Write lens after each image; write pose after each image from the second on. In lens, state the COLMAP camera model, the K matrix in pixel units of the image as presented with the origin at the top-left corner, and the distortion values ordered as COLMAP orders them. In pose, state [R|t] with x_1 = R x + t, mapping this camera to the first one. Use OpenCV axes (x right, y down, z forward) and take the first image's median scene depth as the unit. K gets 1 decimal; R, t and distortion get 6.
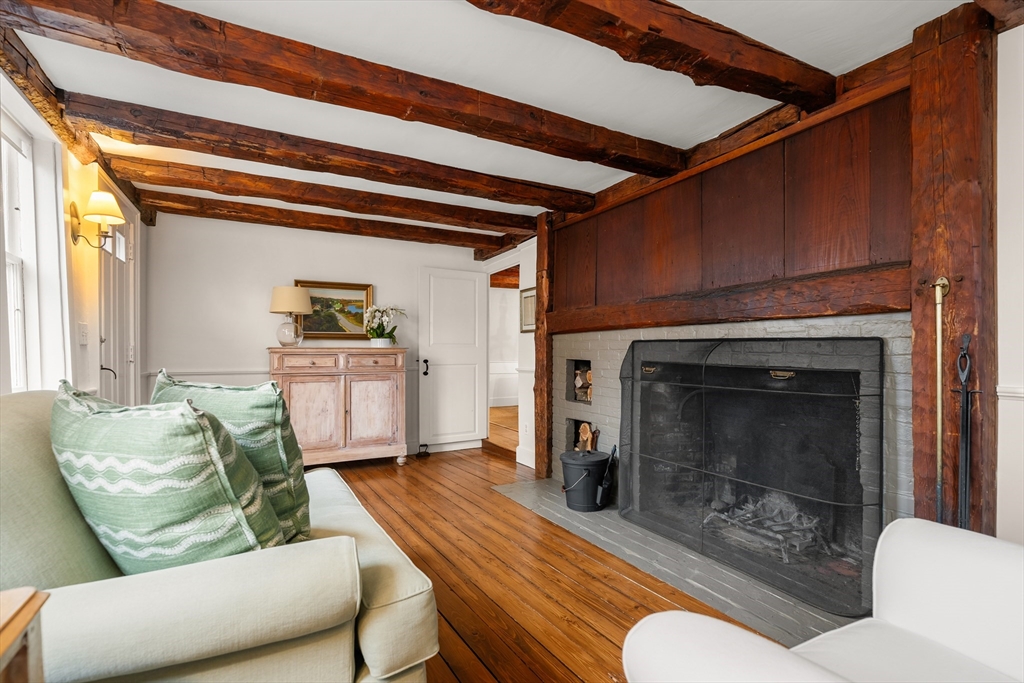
lens RADIAL K [[469.3, 0, 518.6], [0, 469.3, 360.0], [0, 0, 1]] dist [-0.003074, -0.000115]
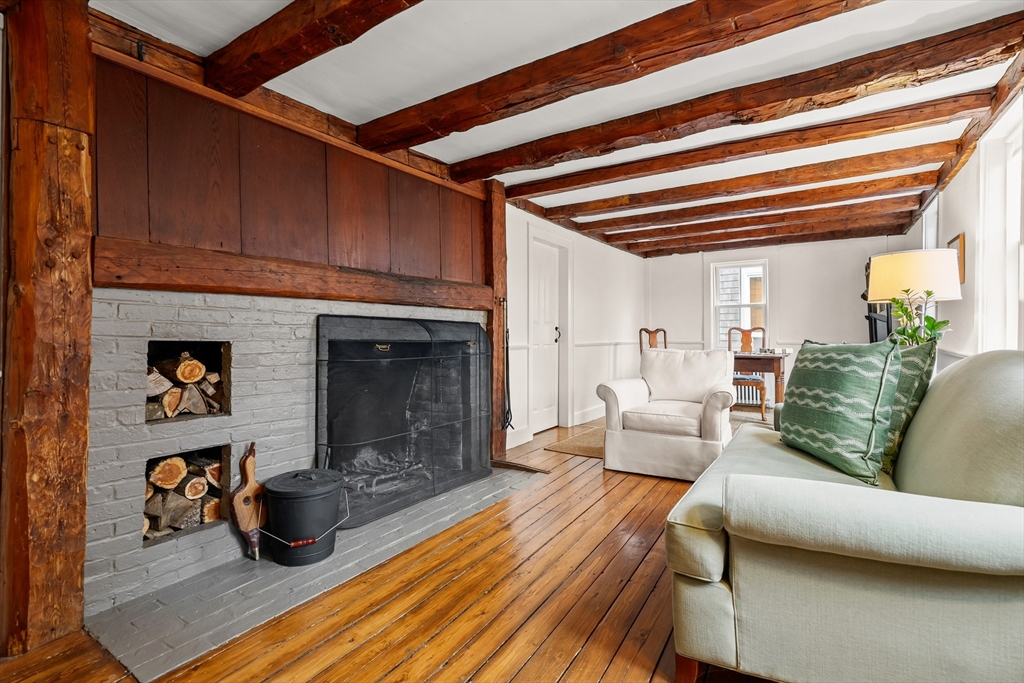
lens RADIAL K [[469.3, 0, 512.6], [0, 469.3, 337.5], [0, 0, 1]] dist [-0.003074, -0.000115]
pose [[-0.440328, 0.001922, 0.897835, -0.713549], [0.021938, 0.999722, 0.008619, -0.001883], [-0.897569, 0.023492, -0.440248, 1.215795]]
